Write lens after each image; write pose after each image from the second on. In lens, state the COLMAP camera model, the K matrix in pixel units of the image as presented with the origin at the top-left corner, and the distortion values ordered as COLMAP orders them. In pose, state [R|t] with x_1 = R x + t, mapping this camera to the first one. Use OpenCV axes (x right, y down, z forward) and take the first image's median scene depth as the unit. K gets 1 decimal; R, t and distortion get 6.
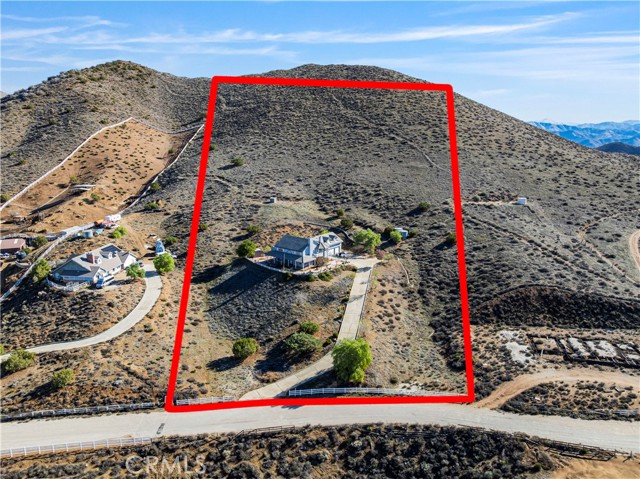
lens RADIAL K [[457.0, 0, 320.0], [0, 457.0, 239.5], [0, 0, 1]] dist [-0.044803, 0.011319]
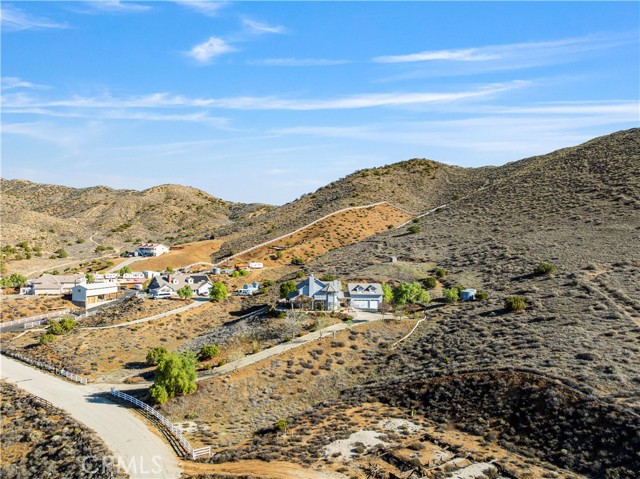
lens RADIAL K [[463.3, 0, 316.9], [0, 463.3, 221.4], [0, 0, 1]] dist [-0.035268, 0.000410]
pose [[0.709718, -0.022844, -0.704116, 0.668809], [-0.169469, 0.964589, -0.202111, 0.078696], [0.683799, 0.262767, 0.680715, 0.383560]]
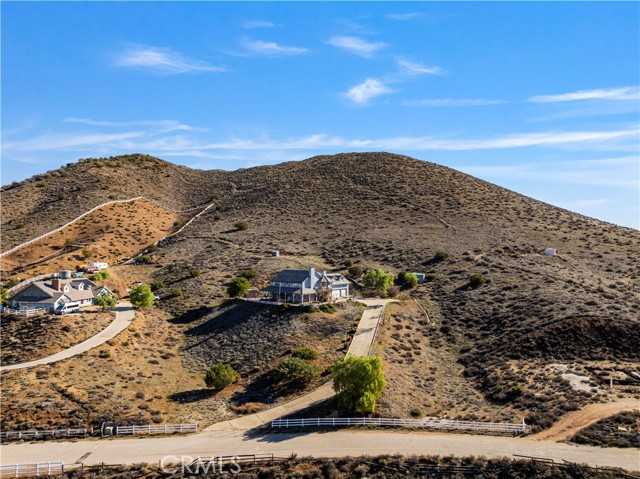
lens RADIAL K [[457.0, 0, 320.0], [0, 457.0, 239.5], [0, 0, 1]] dist [-0.044803, 0.011319]
pose [[0.999556, 0.001576, -0.029756, 0.021650], [-0.008702, 0.970507, -0.240916, 0.161296], [0.028499, 0.241068, 0.970090, 0.161213]]
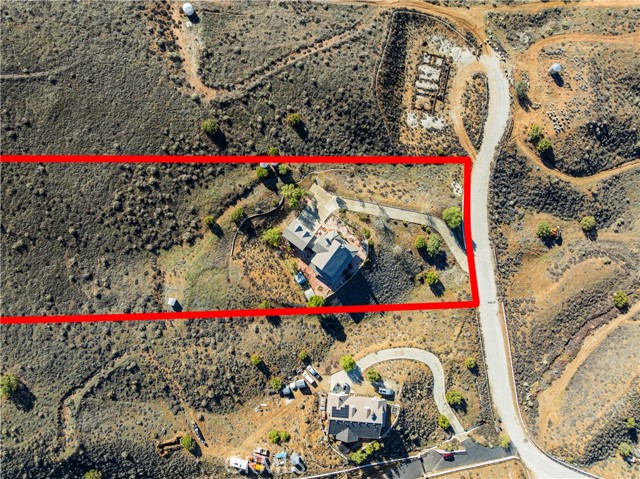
lens RADIAL K [[457.0, 0, 320.0], [0, 457.0, 239.5], [0, 0, 1]] dist [-0.044803, 0.011319]
pose [[-0.036484, -0.999309, -0.007053, 0.009297], [0.211819, -0.014630, 0.977199, -1.273932], [-0.976628, 0.034158, 0.212206, 0.856588]]
